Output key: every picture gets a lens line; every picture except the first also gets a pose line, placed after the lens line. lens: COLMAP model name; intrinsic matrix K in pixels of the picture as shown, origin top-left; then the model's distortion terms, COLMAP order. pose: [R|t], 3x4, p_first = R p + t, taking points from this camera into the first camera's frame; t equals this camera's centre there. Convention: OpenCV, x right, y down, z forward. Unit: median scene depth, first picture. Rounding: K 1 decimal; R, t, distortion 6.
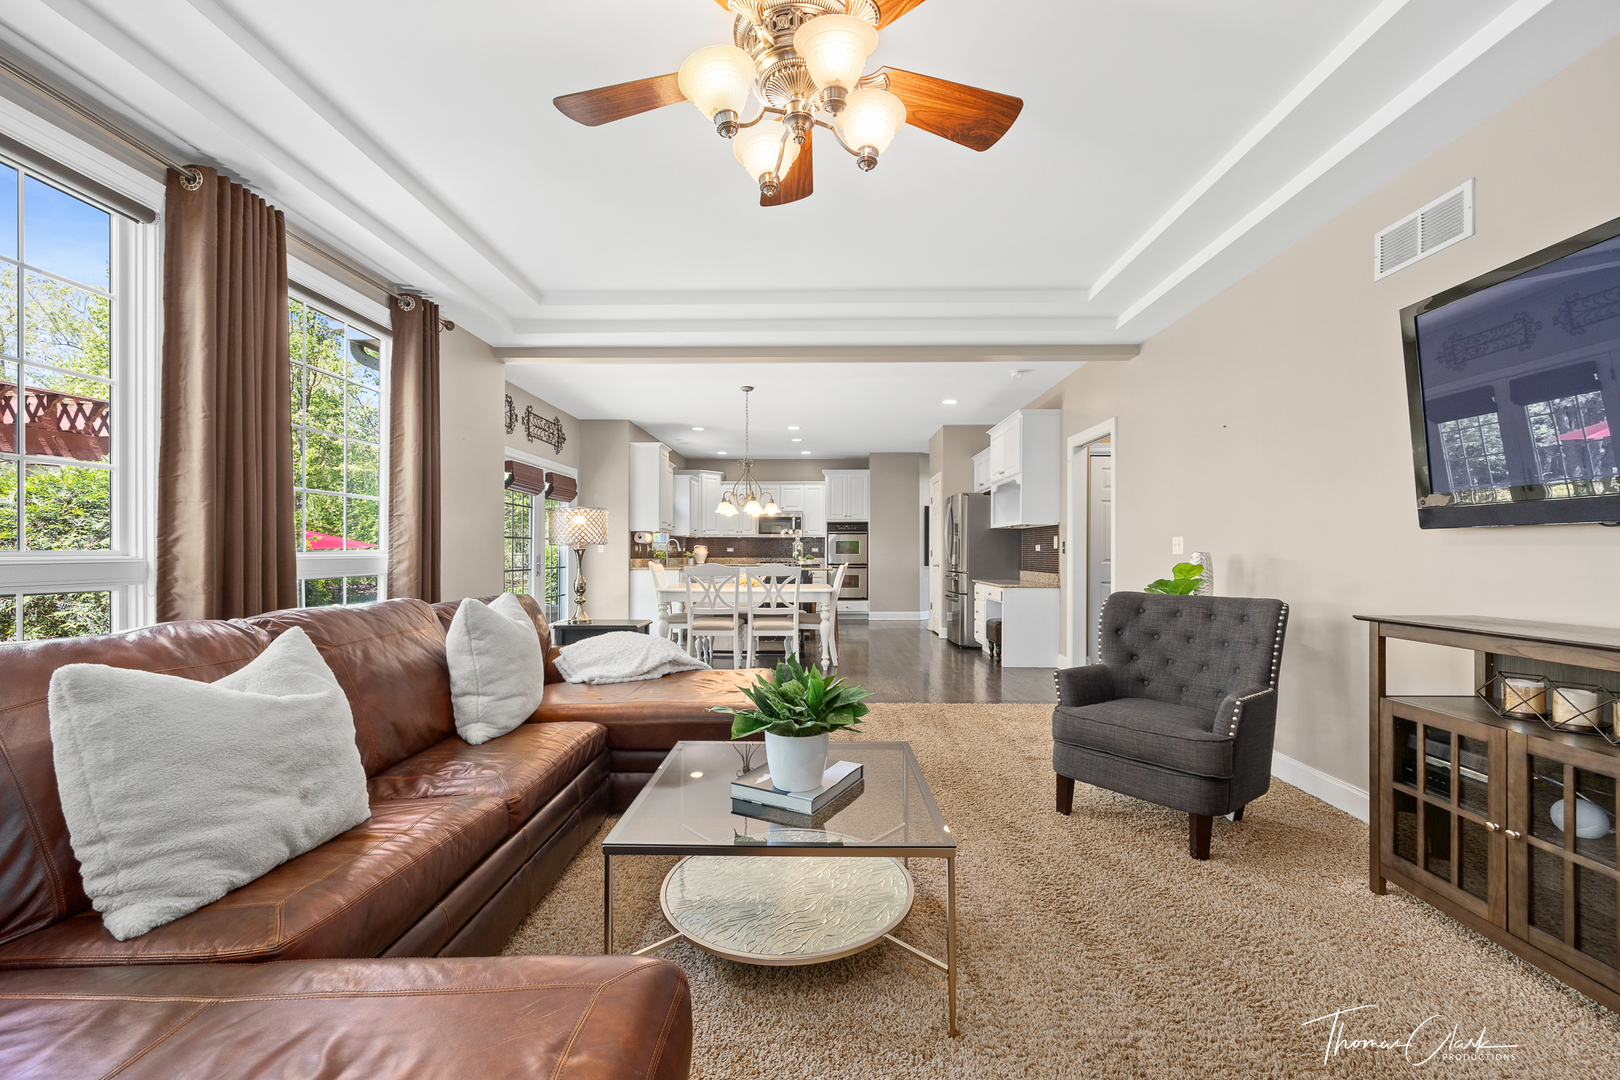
lens RADIAL K [[656.6, 0, 811.1], [0, 656.6, 544.6], [0, 0, 1]] dist [0.000034, -0.000052]
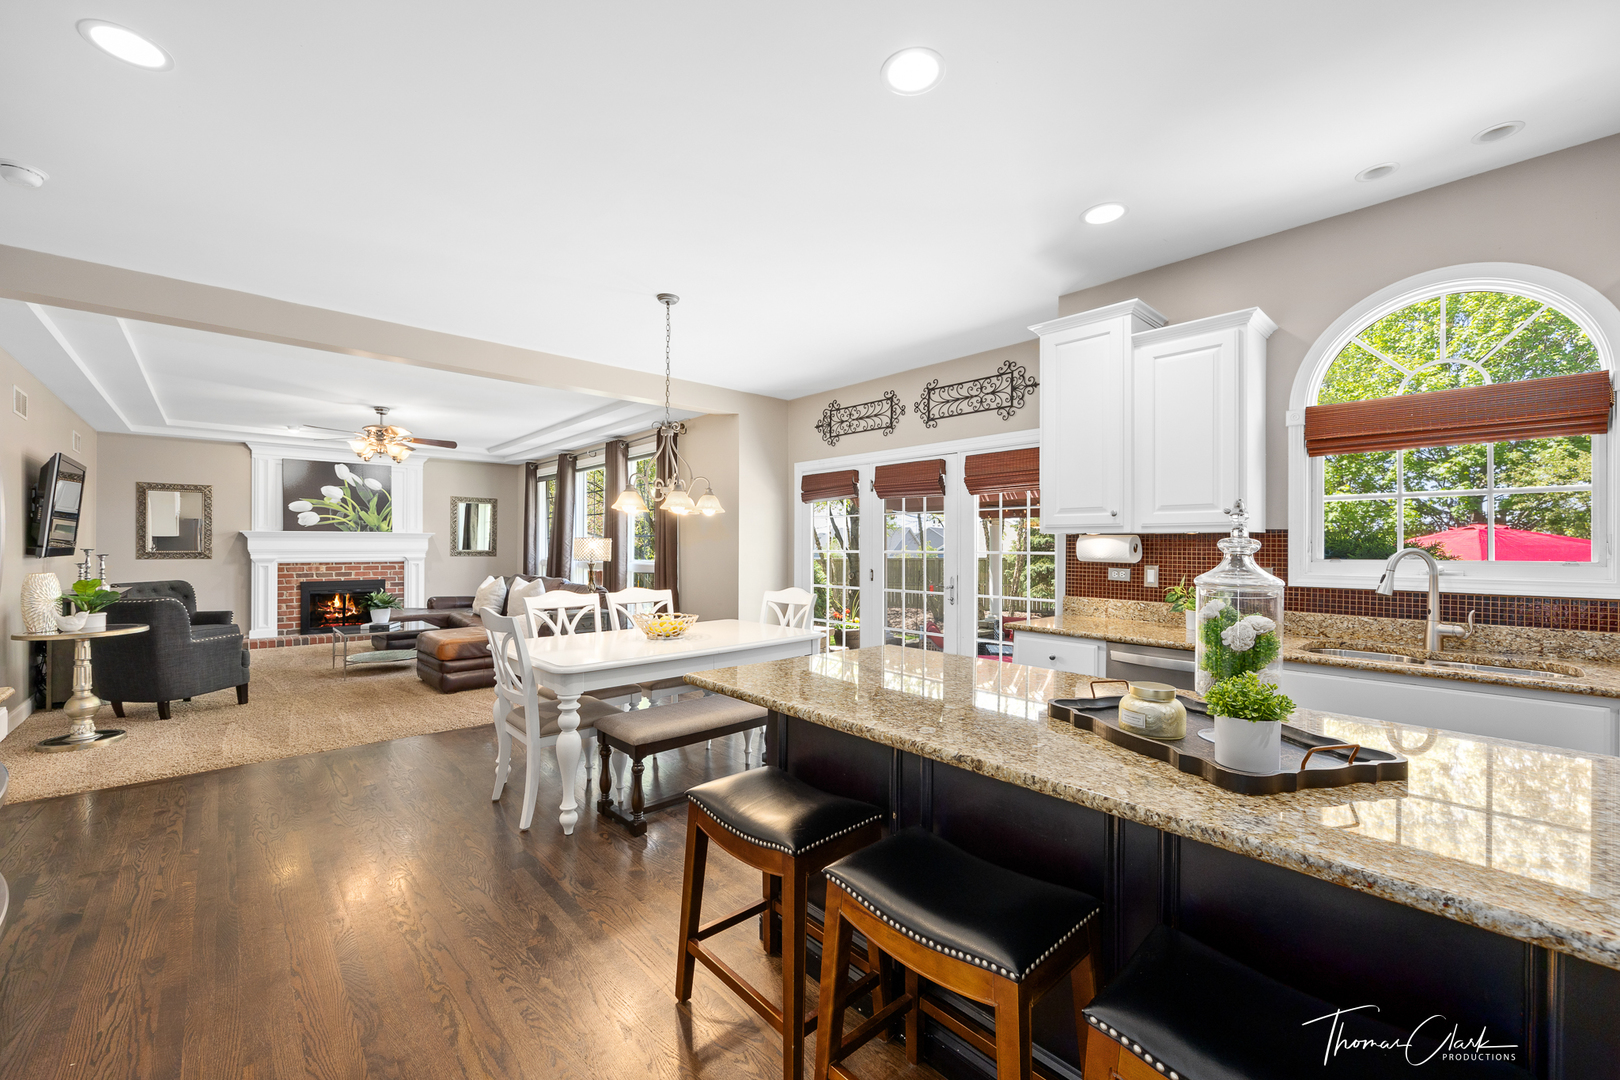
lens RADIAL K [[643.0, 0, 808.4], [0, 643.0, 543.7], [0, 0, 1]] dist [-0.002638, -0.000331]
pose [[-0.724499, -0.005702, -0.689253, 0.527360], [0.003097, 0.999929, -0.011526, -0.033811], [0.689269, -0.010485, -0.724429, 3.884587]]
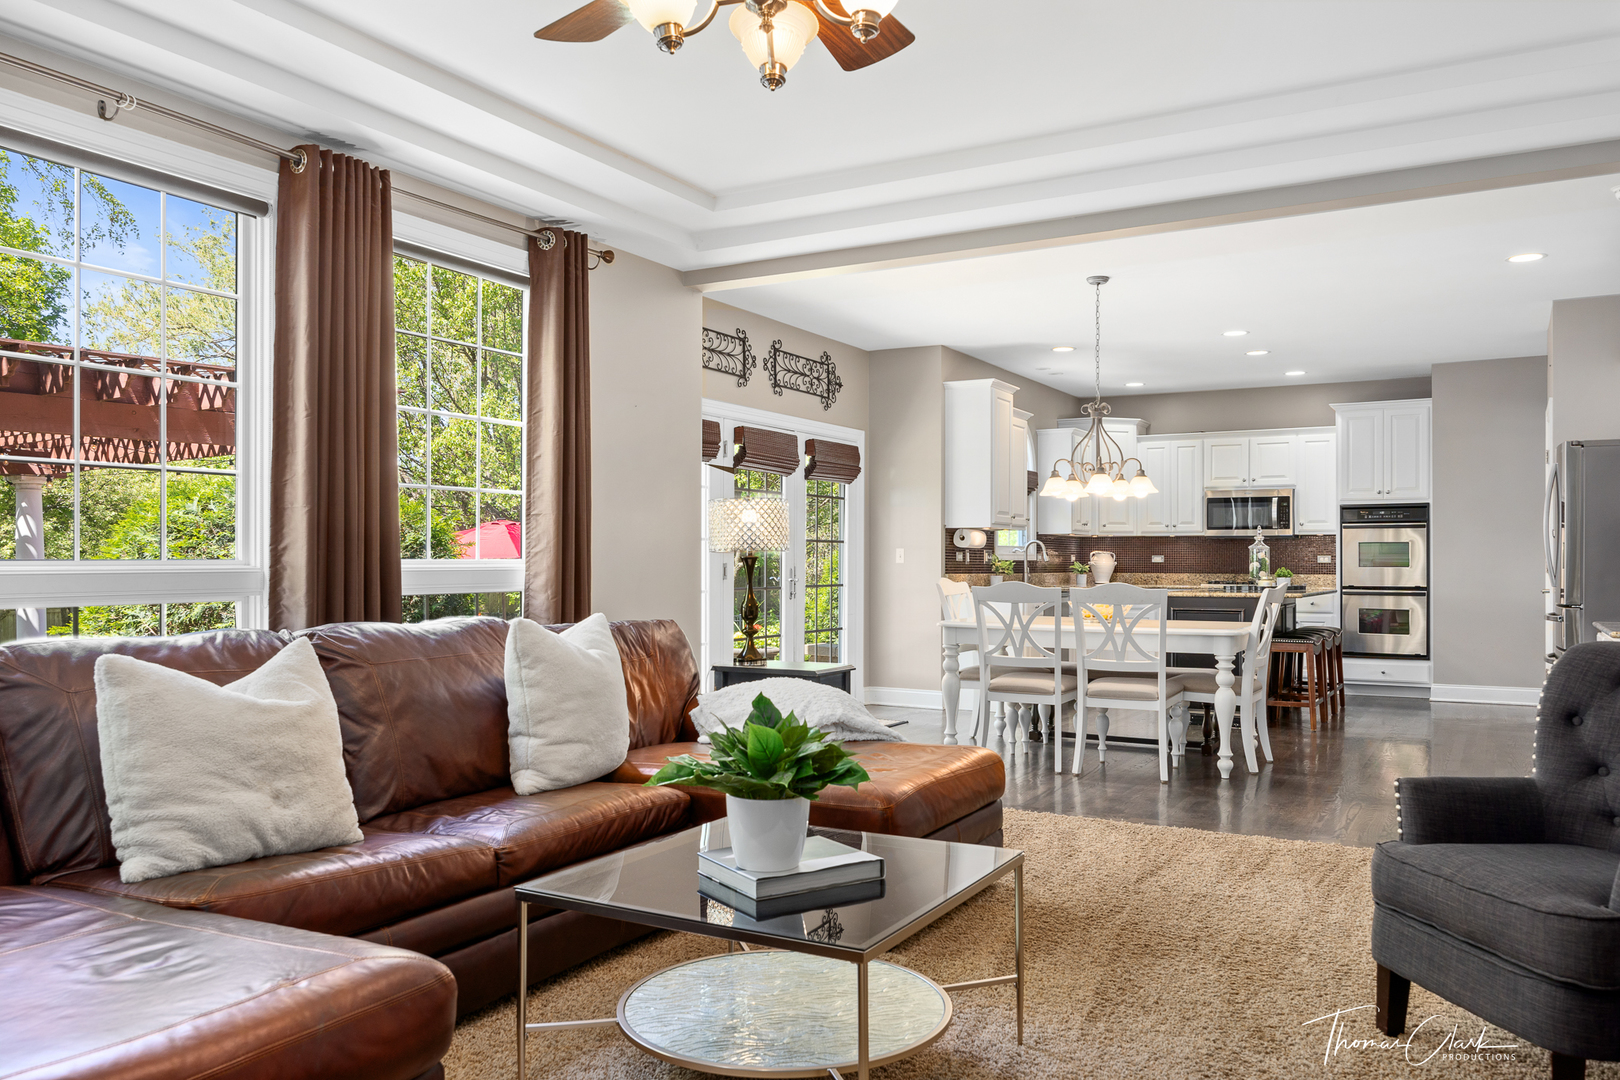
lens RADIAL K [[1223.1, 0, 810.0], [0, 1223.1, 540.0], [0, 0, 1]] dist [-0.002899, 0.001734]
pose [[0.877674, -0.006727, -0.479210, 0.506889], [0.003213, 0.999962, -0.008152, -0.002595], [0.479247, 0.005615, 0.877662, -0.166513]]
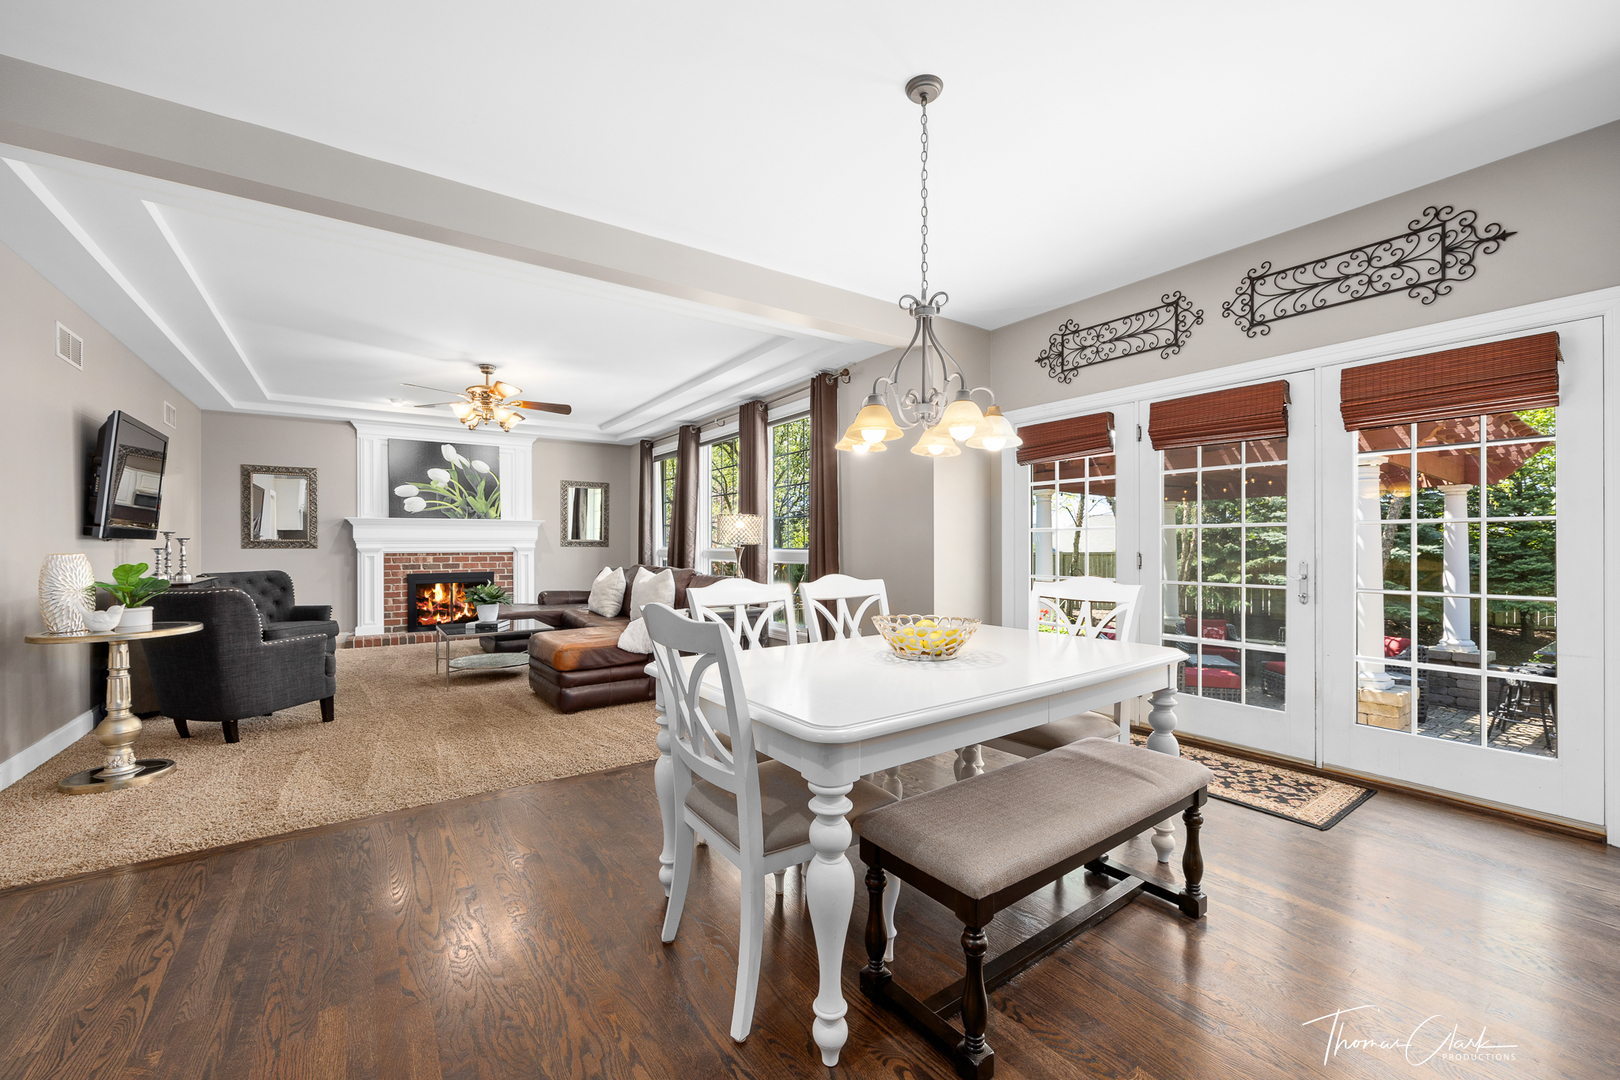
lens RADIAL K [[643.0, 0, 808.4], [0, 643.0, 543.7], [0, 0, 1]] dist [-0.002638, -0.000331]
pose [[-0.807817, 0.000085, -0.589433, 0.394846], [0.006784, 0.999935, -0.009153, 0.016102], [0.589394, -0.011392, -0.807765, 3.209261]]
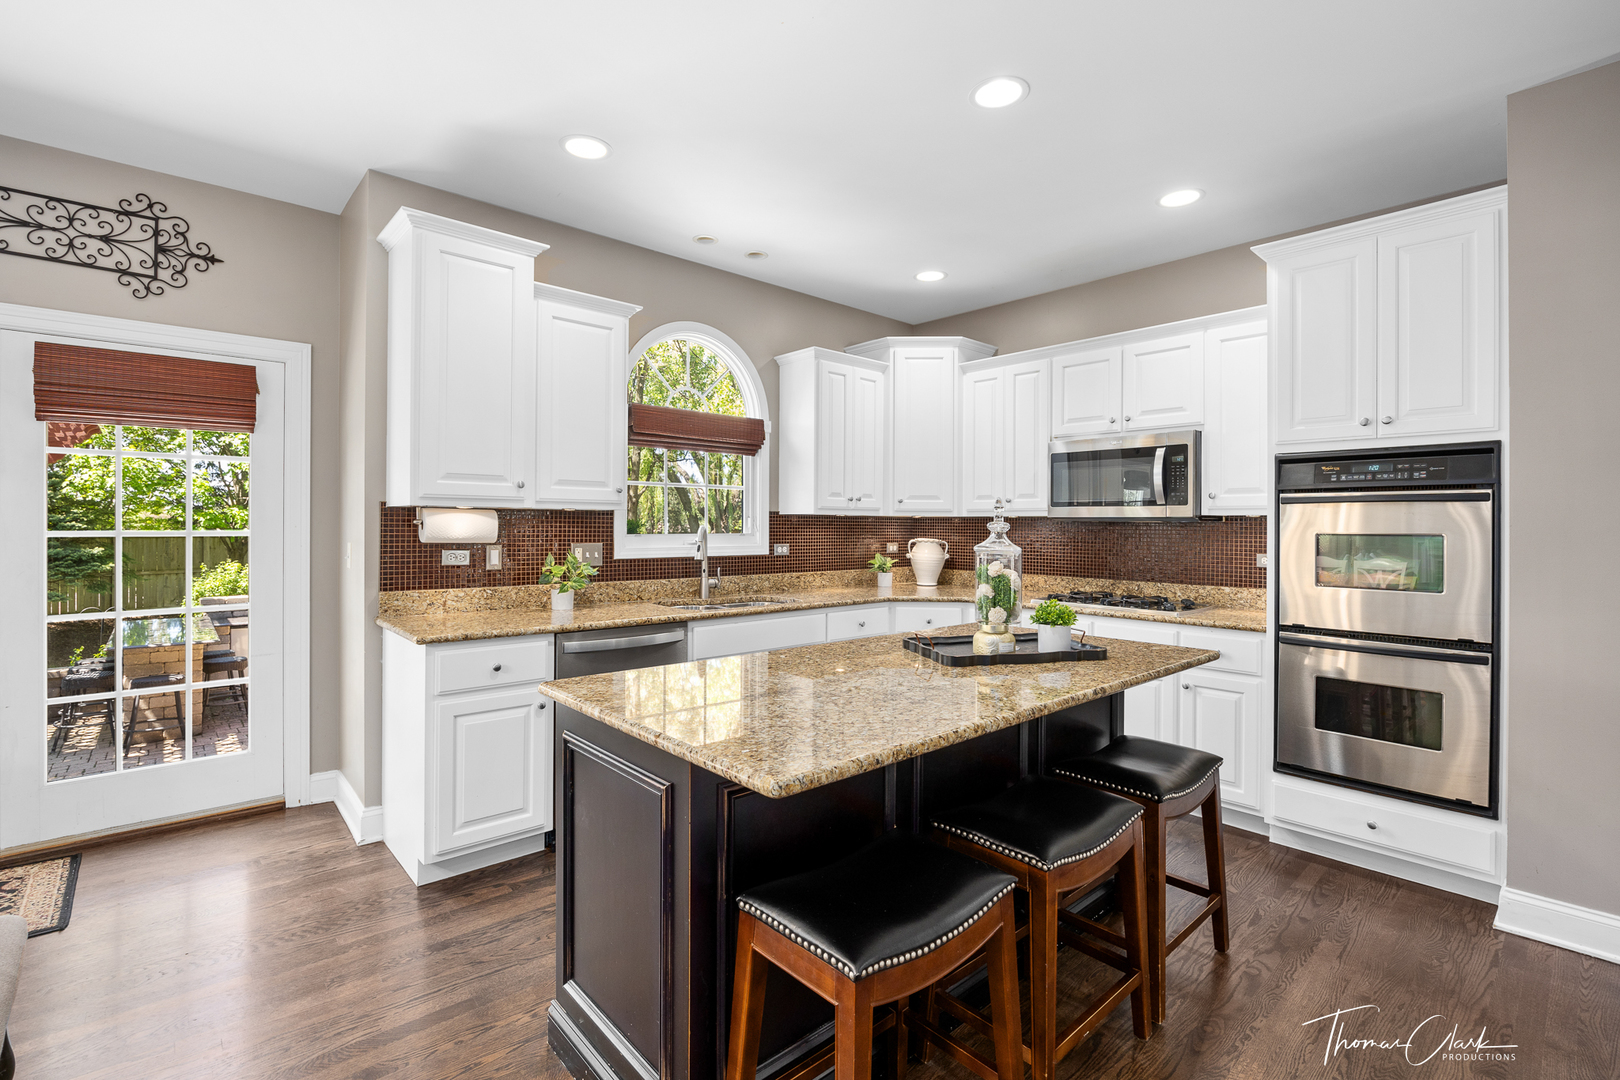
lens RADIAL K [[726.1, 0, 813.9], [0, 726.1, 521.8], [0, 0, 1]] dist [-0.014788, 0.000514]
pose [[0.684711, 0.000589, -0.728815, 0.440481], [0.003314, 0.999987, 0.003922, -0.047123], [0.728807, -0.005101, 0.684700, 2.948051]]
